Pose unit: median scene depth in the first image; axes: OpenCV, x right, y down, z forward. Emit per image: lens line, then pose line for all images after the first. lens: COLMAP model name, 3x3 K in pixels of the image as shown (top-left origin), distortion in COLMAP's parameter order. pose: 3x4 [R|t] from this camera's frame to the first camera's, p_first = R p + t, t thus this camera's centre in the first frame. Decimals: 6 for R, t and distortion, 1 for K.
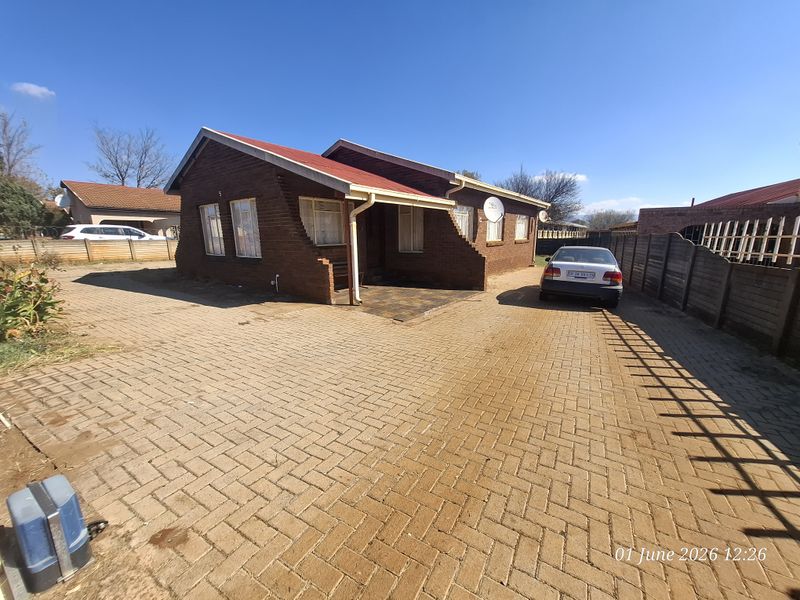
lens RADIAL K [[316.2, 0, 405.0], [0, 316.2, 307.9], [0, 0, 1]] dist [-0.001641, 0.002285]
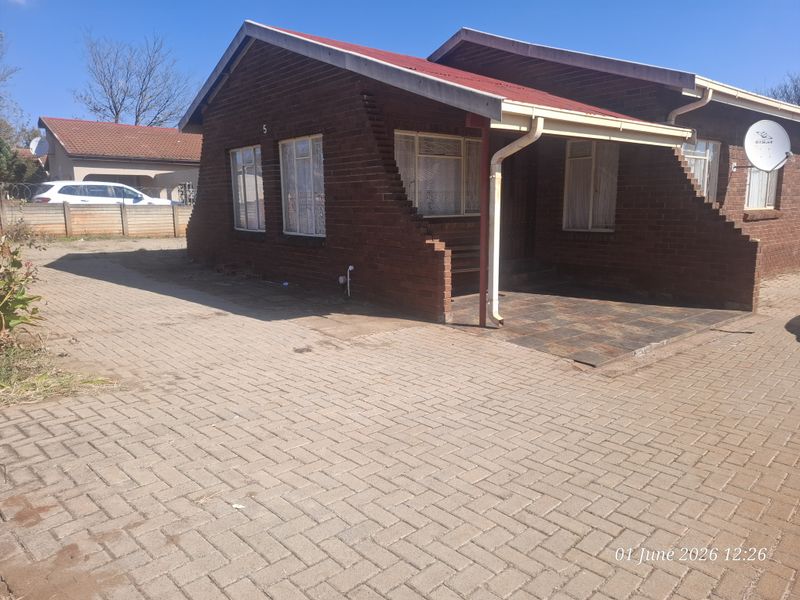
lens RADIAL K [[552.4, 0, 404.6], [0, 552.4, 297.6], [0, 0, 1]] dist [0.062956, -0.041116]
pose [[0.972872, 0.042991, -0.227314, -0.085107], [-0.055118, 0.997360, -0.047271, -0.006397], [0.224682, 0.058518, 0.972673, 0.055865]]
